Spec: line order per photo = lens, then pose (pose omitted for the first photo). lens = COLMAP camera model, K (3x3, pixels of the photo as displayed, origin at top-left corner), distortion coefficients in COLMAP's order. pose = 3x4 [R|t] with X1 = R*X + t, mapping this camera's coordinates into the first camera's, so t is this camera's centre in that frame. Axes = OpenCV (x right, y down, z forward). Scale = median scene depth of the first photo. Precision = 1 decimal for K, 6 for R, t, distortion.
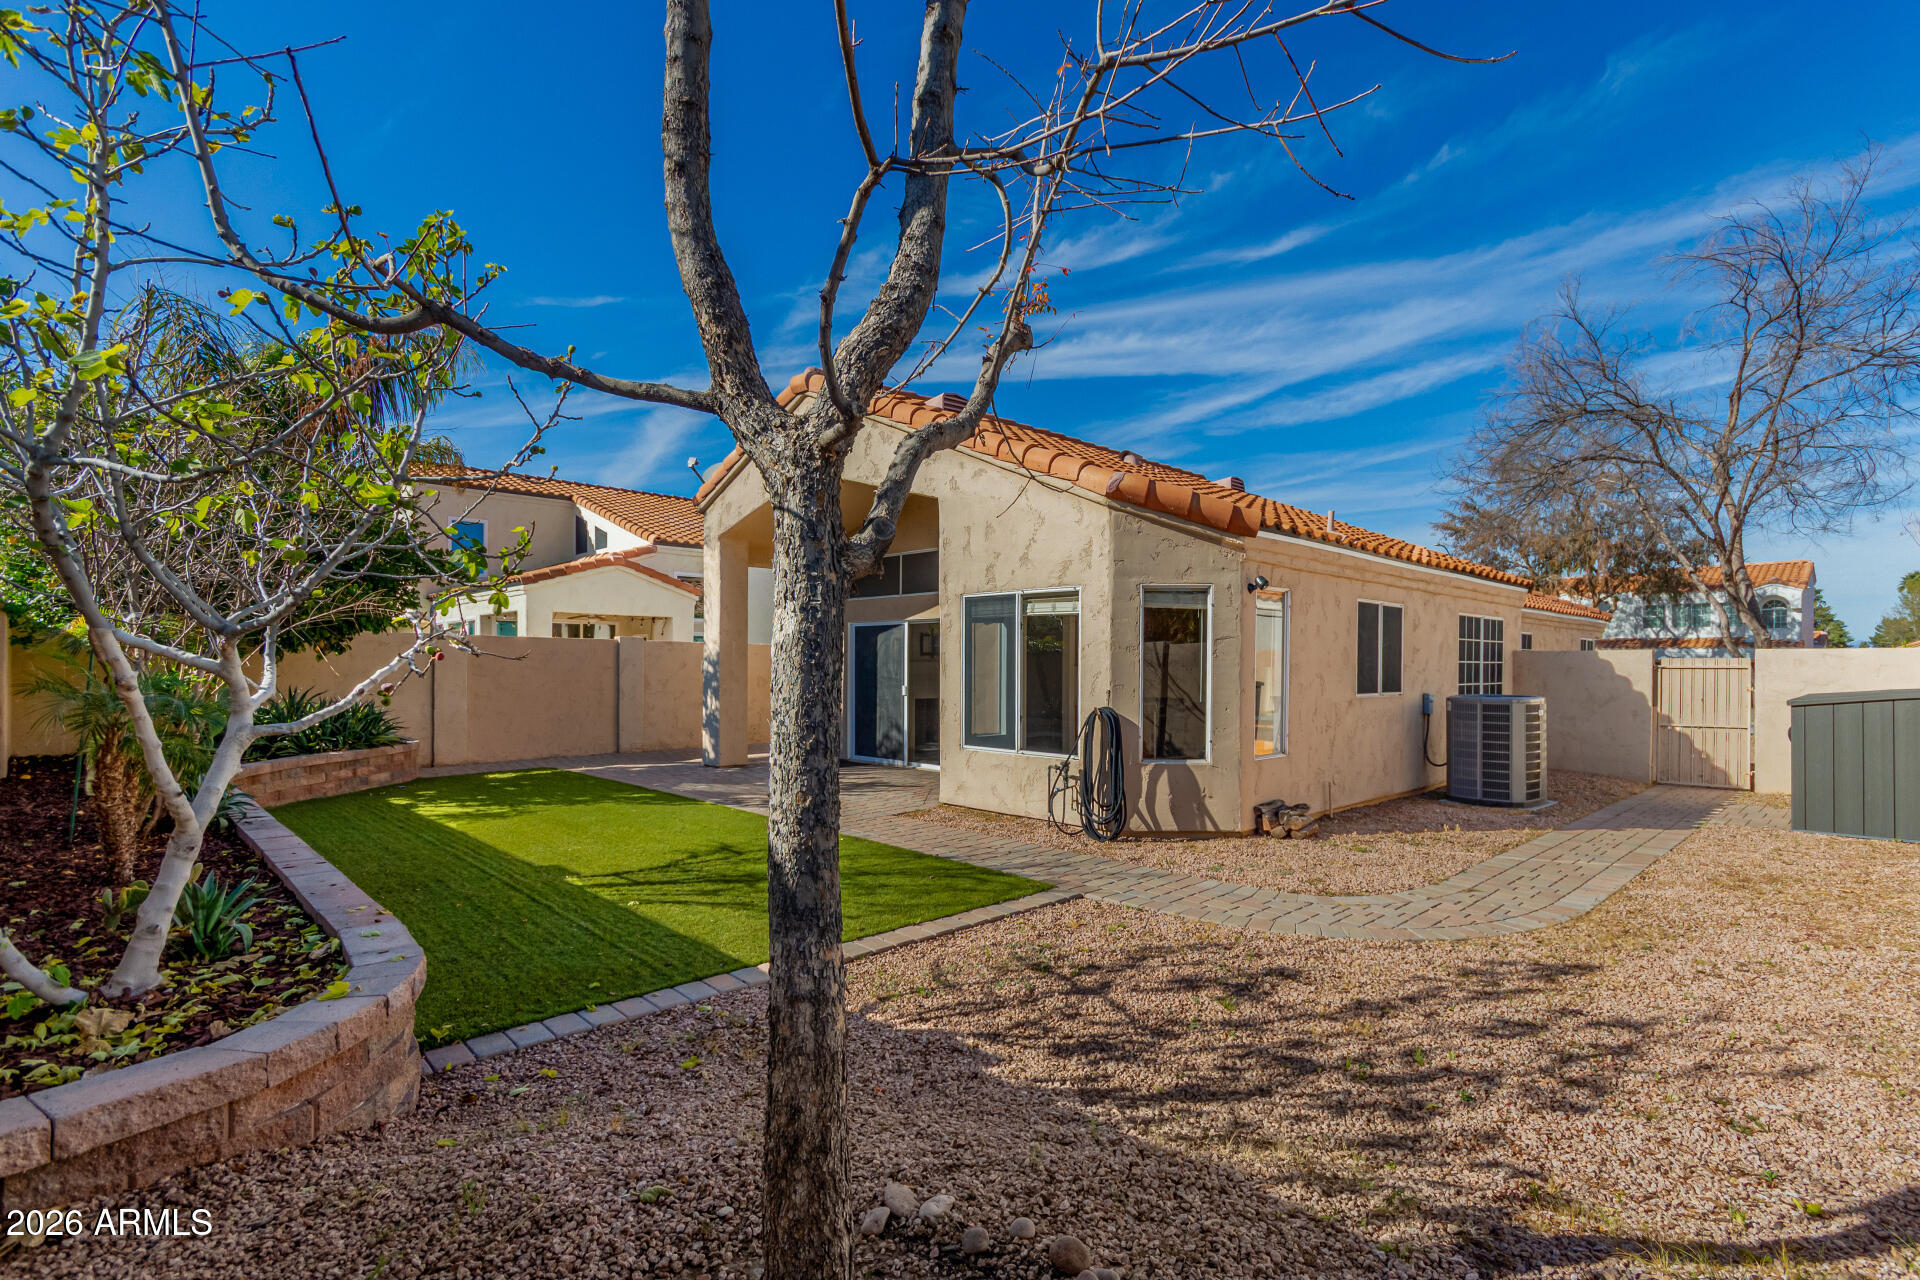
lens RADIAL K [[900.2, 0, 990.1], [0, 900.2, 660.4], [0, 0, 1]] dist [-0.000362, -0.000007]
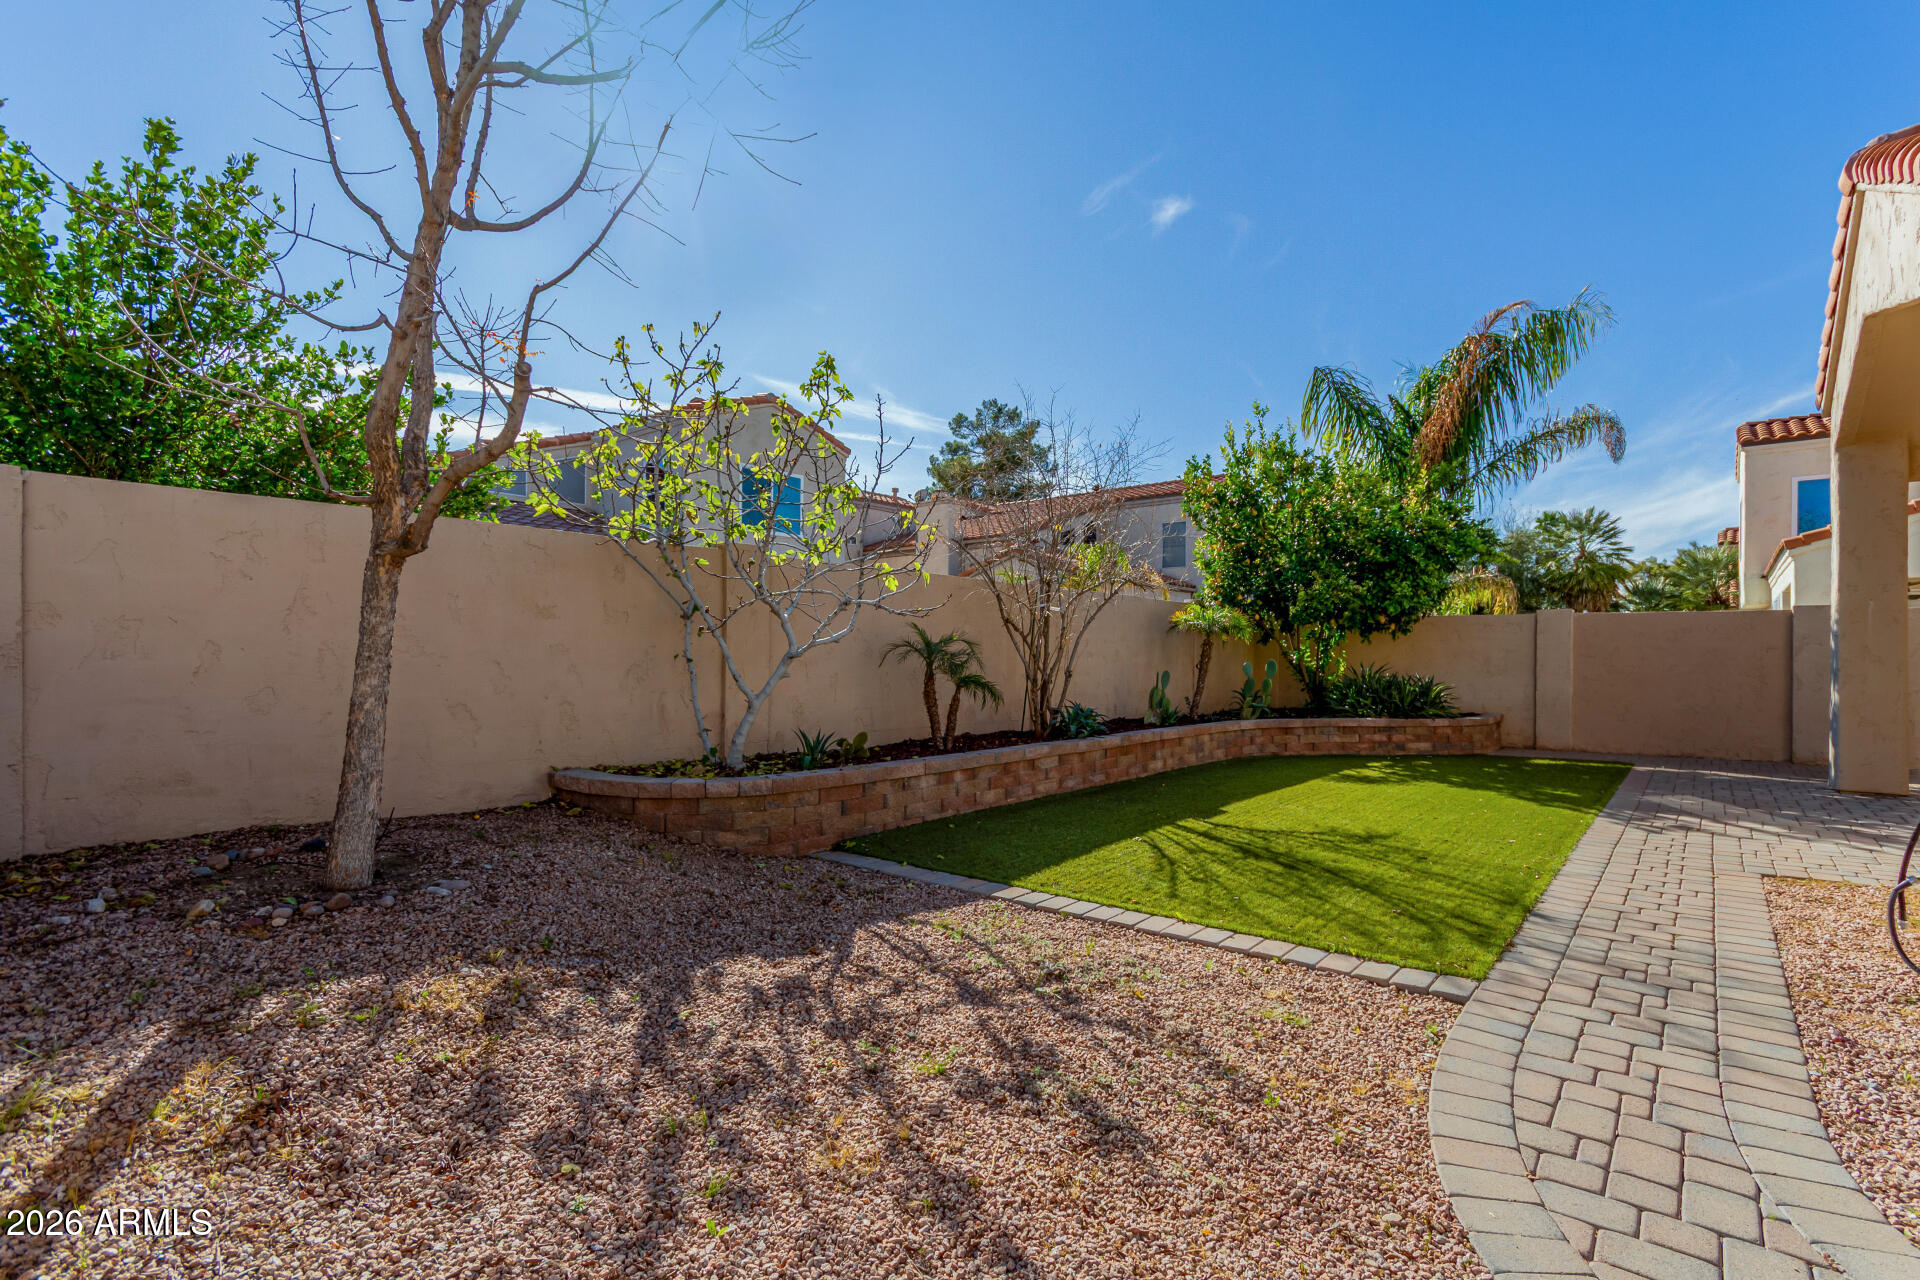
lens RADIAL K [[900.2, 0, 990.1], [0, 900.2, 660.4], [0, 0, 1]] dist [-0.000362, -0.000007]
pose [[0.112127, -0.001001, -0.993693, 0.874914], [0.000540, 0.999999, -0.000947, 0.065502], [0.993694, -0.000430, 0.112128, 0.887476]]
